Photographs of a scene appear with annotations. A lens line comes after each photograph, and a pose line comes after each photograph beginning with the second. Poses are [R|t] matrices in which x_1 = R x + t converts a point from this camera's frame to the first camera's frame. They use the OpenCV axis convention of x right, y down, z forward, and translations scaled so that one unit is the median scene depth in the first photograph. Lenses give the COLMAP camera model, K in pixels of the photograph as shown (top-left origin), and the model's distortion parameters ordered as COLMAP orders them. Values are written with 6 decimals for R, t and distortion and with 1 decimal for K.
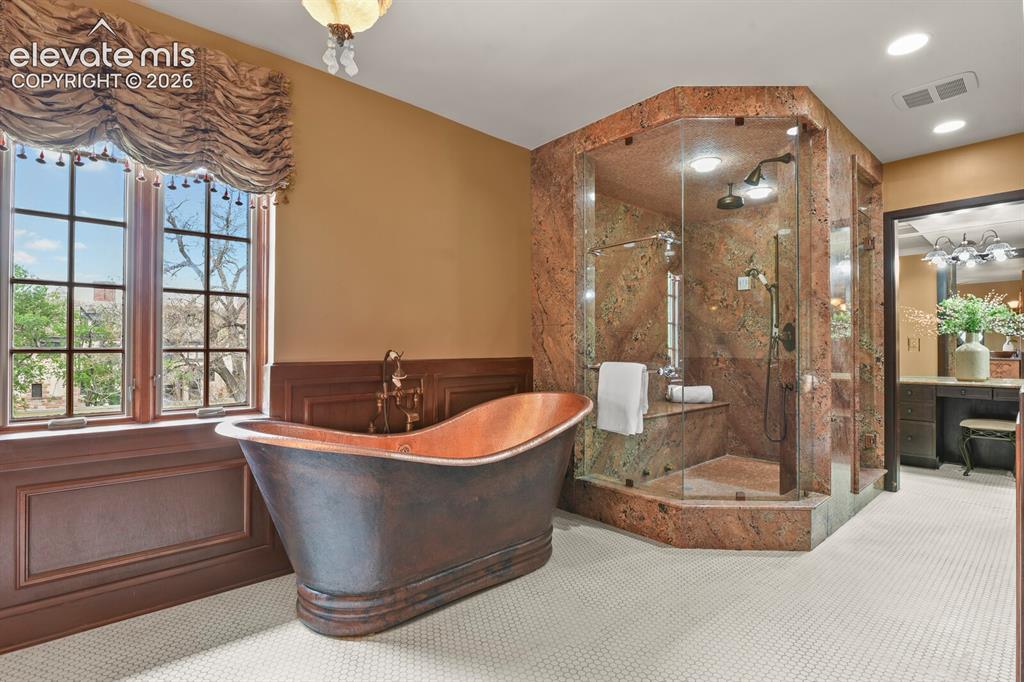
lens RADIAL K [[499.2, 0, 513.2], [0, 499.2, 340.0], [0, 0, 1]] dist [-0.002019, 0.000072]
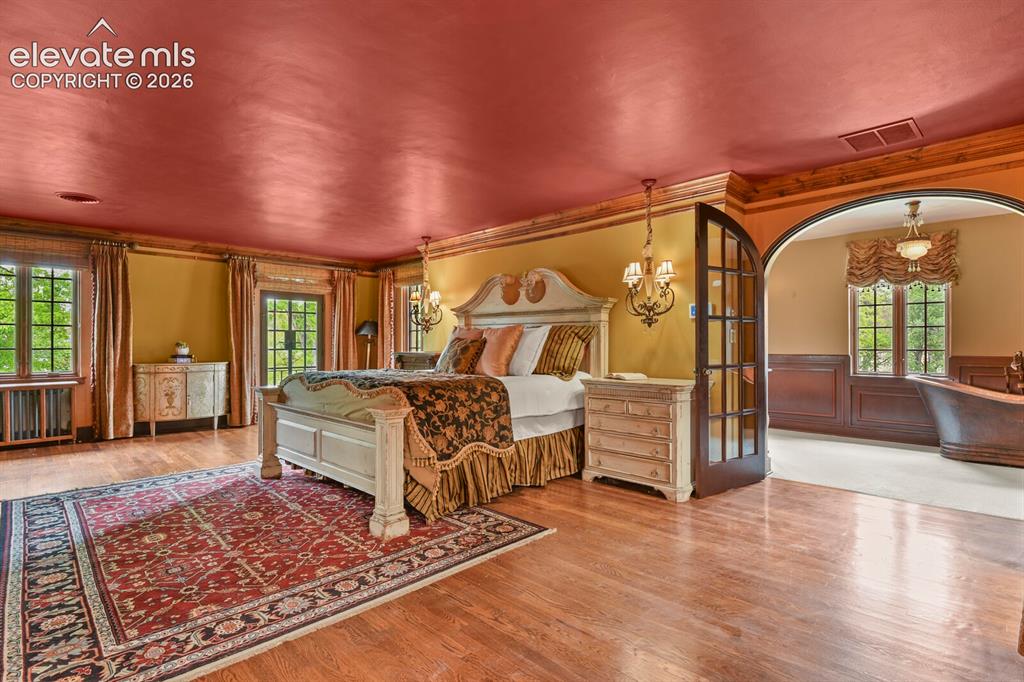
lens RADIAL K [[499.2, 0, 514.8], [0, 499.2, 347.3], [0, 0, 1]] dist [-0.002019, 0.000072]
pose [[0.045855, -0.015475, -0.998828, 1.790009], [0.003838, 0.999875, -0.015315, 0.030384], [0.998941, -0.003131, 0.045908, -1.155930]]
